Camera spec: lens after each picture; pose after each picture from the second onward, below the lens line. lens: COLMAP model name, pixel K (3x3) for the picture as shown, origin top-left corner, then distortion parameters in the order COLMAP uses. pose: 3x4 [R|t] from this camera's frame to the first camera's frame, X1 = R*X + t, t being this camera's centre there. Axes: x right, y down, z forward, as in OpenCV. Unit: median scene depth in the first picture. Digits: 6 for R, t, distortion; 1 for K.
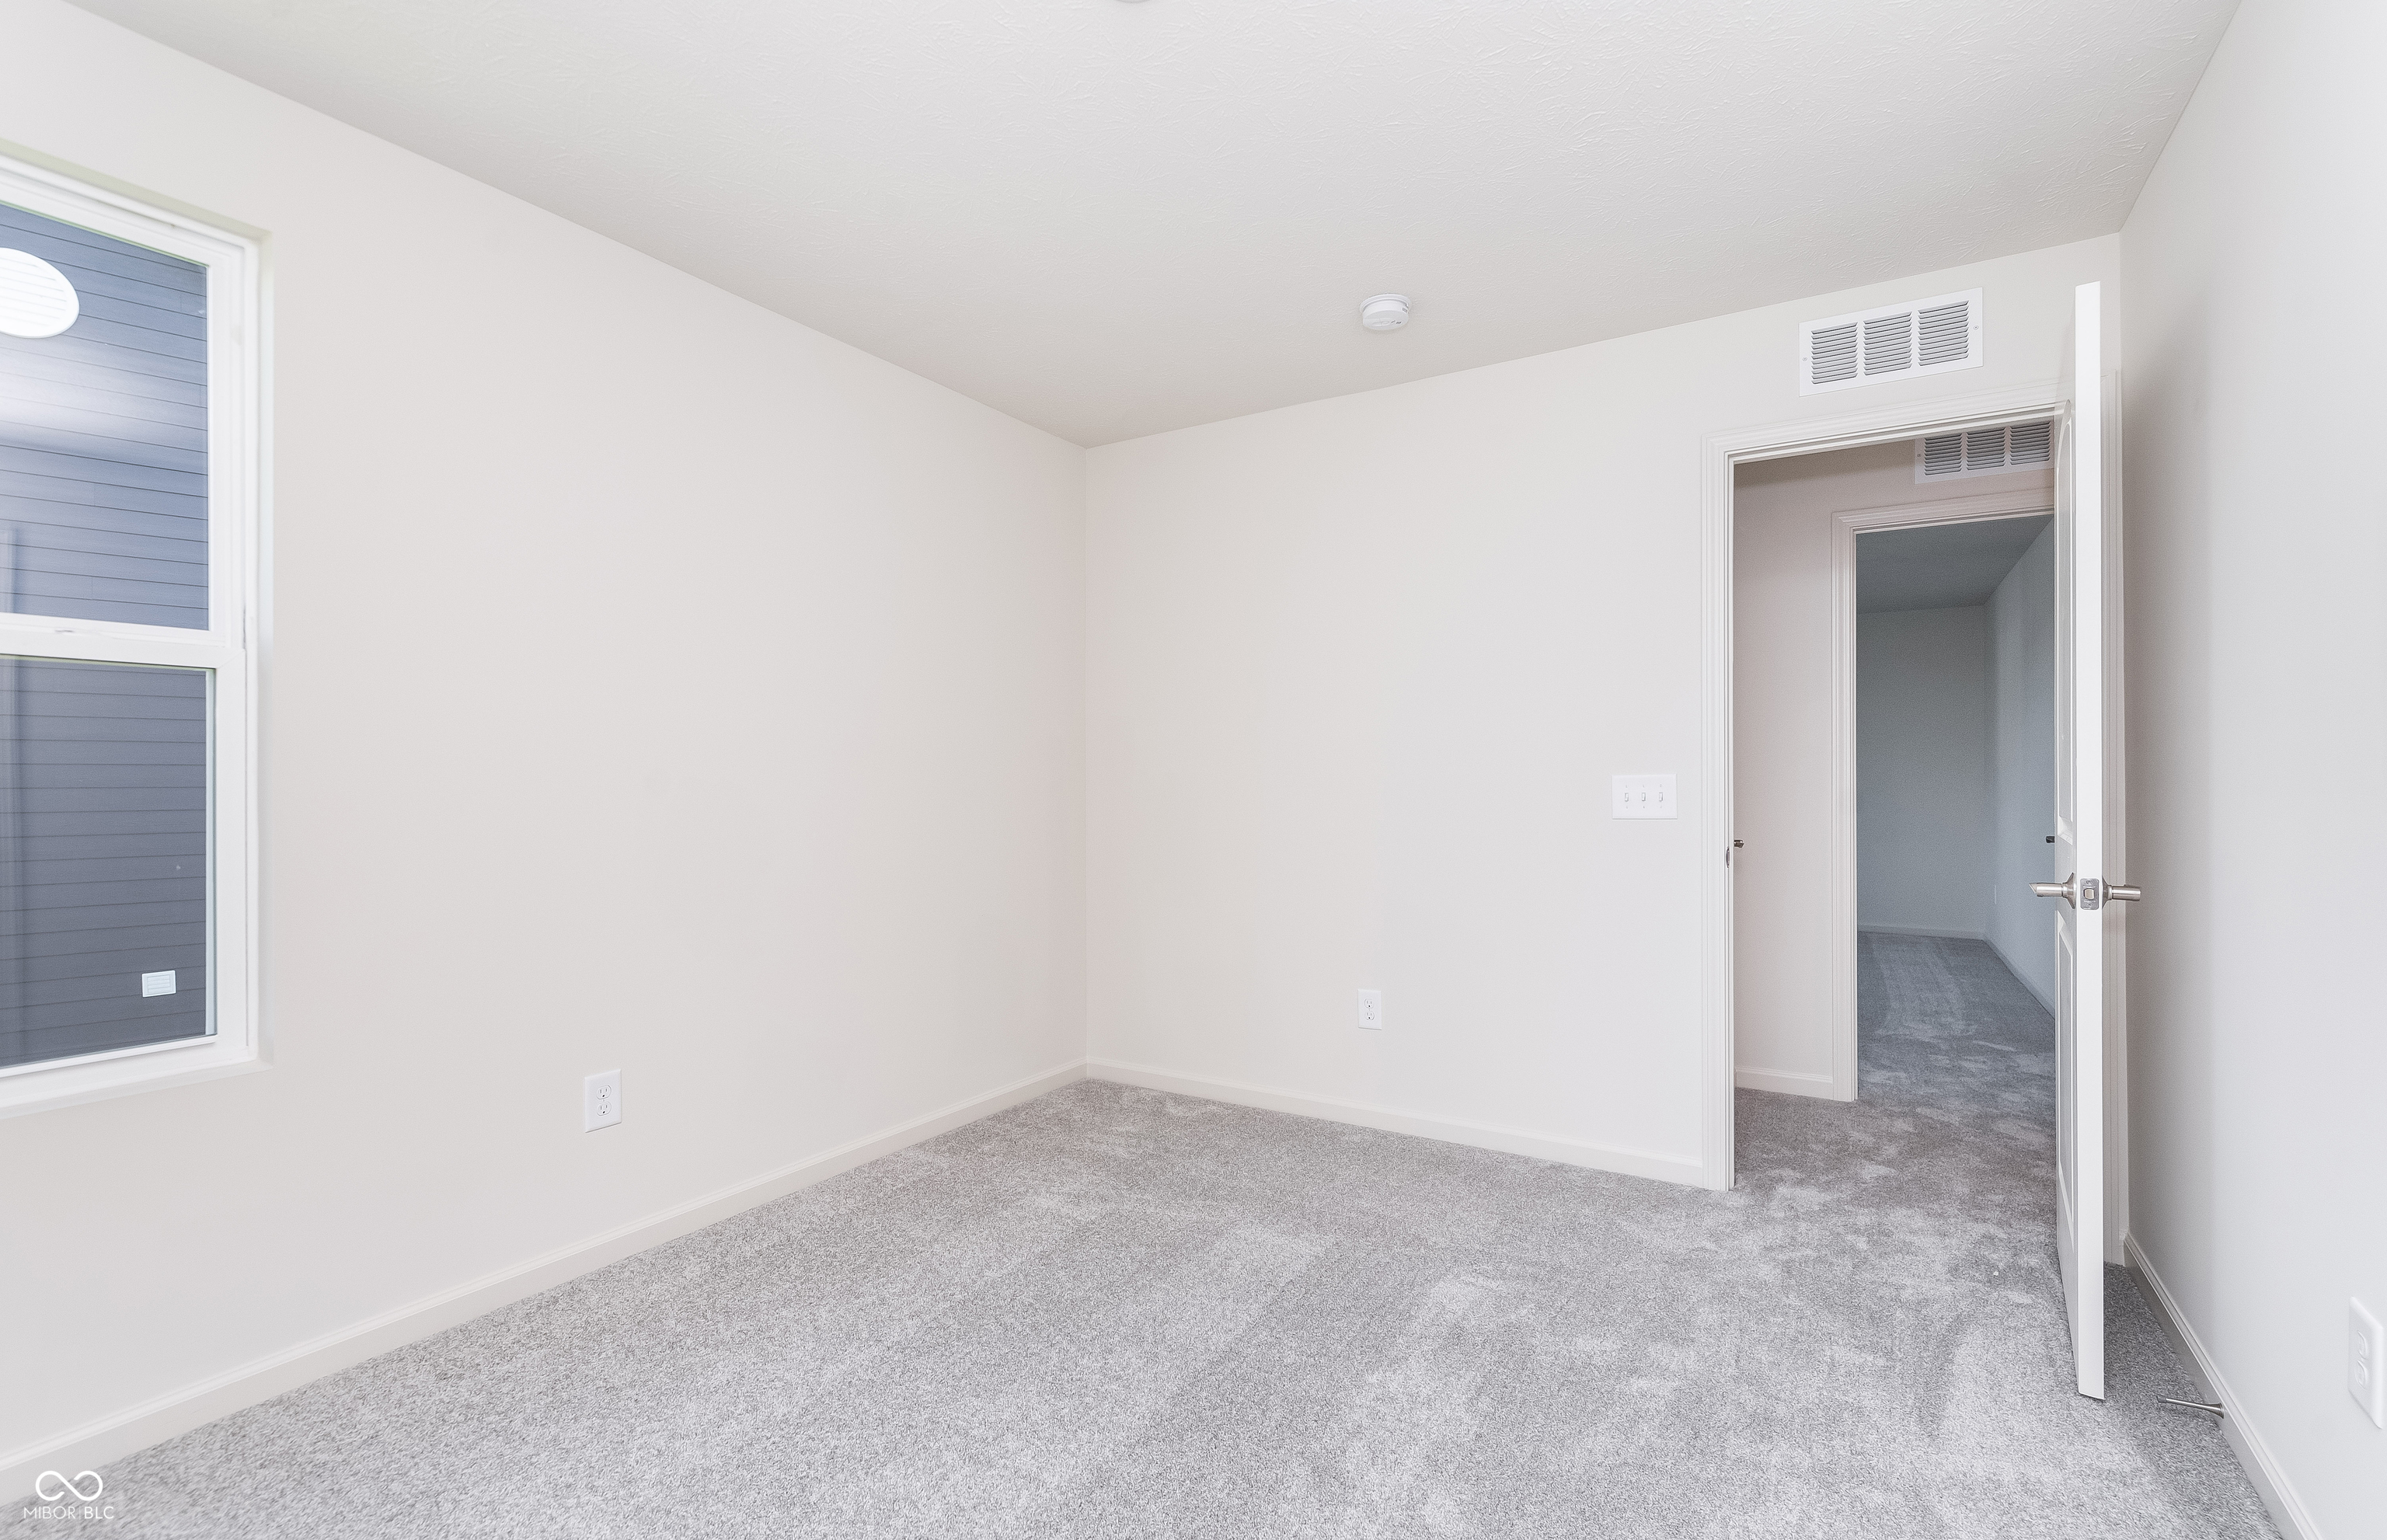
lens RADIAL K [[1034.6, 0, 1188.7], [0, 1034.6, 776.0], [0, 0, 1]] dist [0.000468, 0.001356]
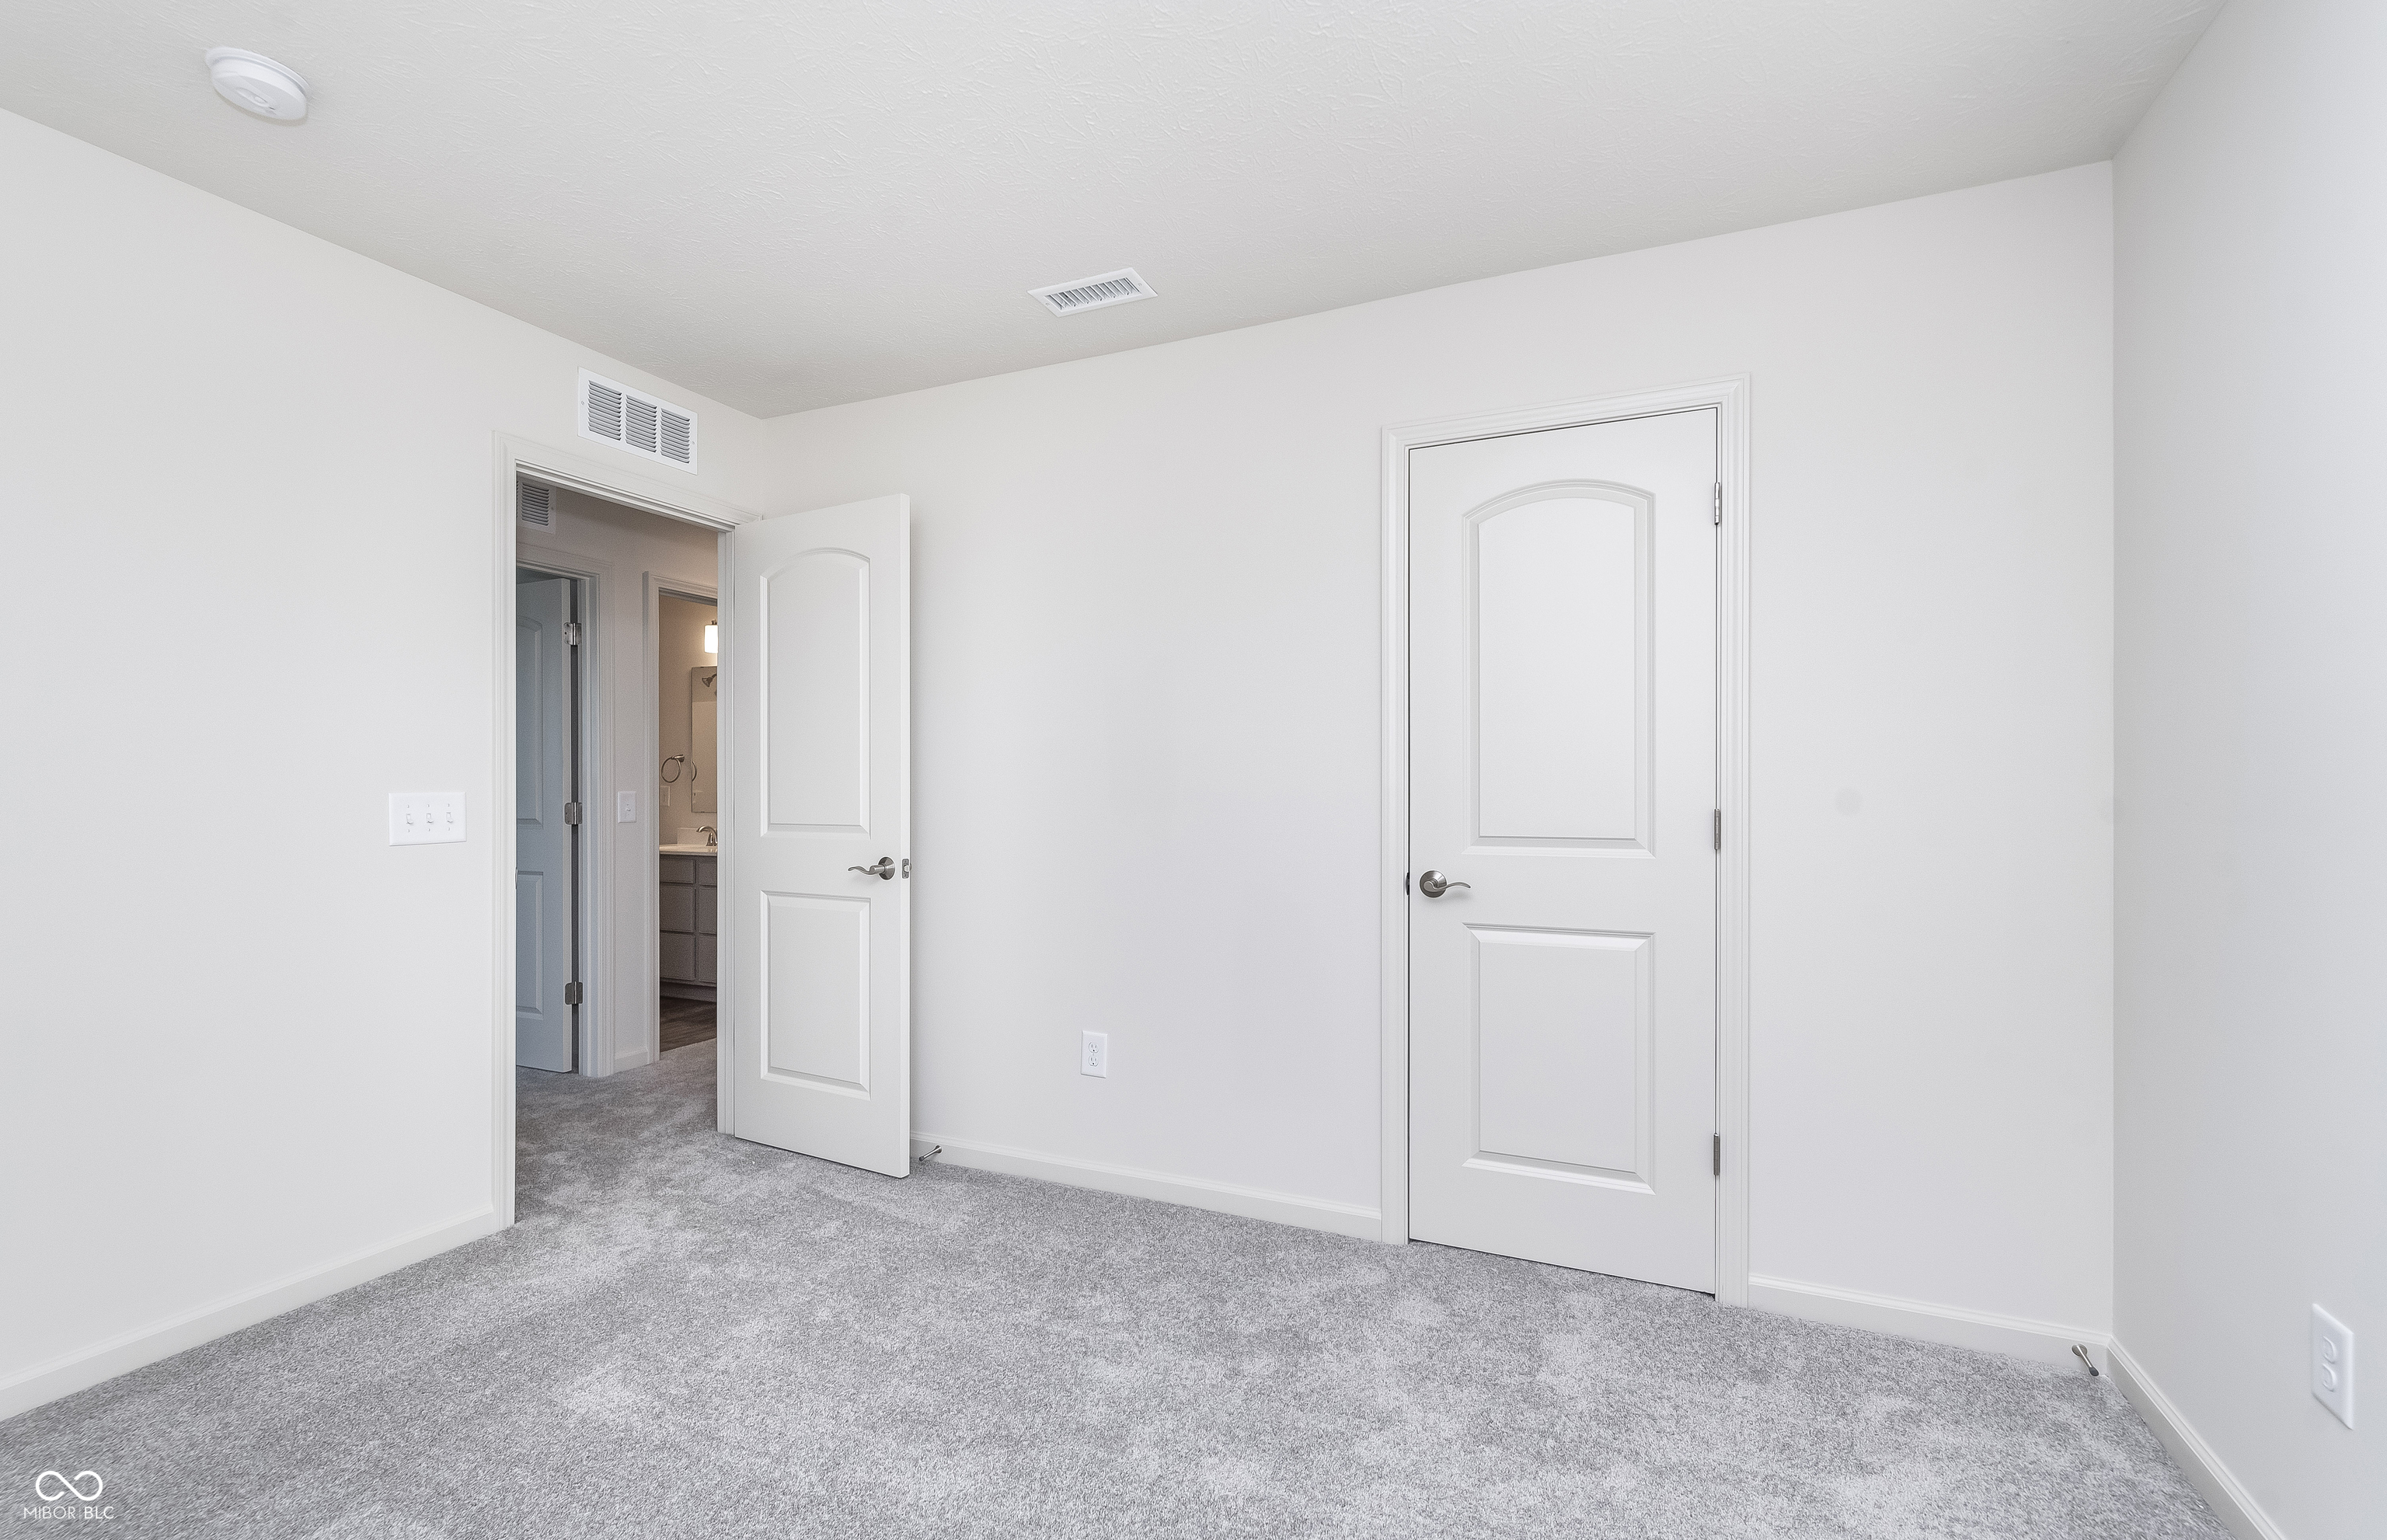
lens RADIAL K [[1034.6, 0, 1201.4], [0, 1034.6, 788.6], [0, 0, 1]] dist [0.000468, 0.001356]
pose [[-0.126920, 0.004353, 0.991903, -0.555647], [0.001595, 0.999990, -0.004185, -0.000331], [-0.991912, 0.001050, -0.126926, 0.518431]]
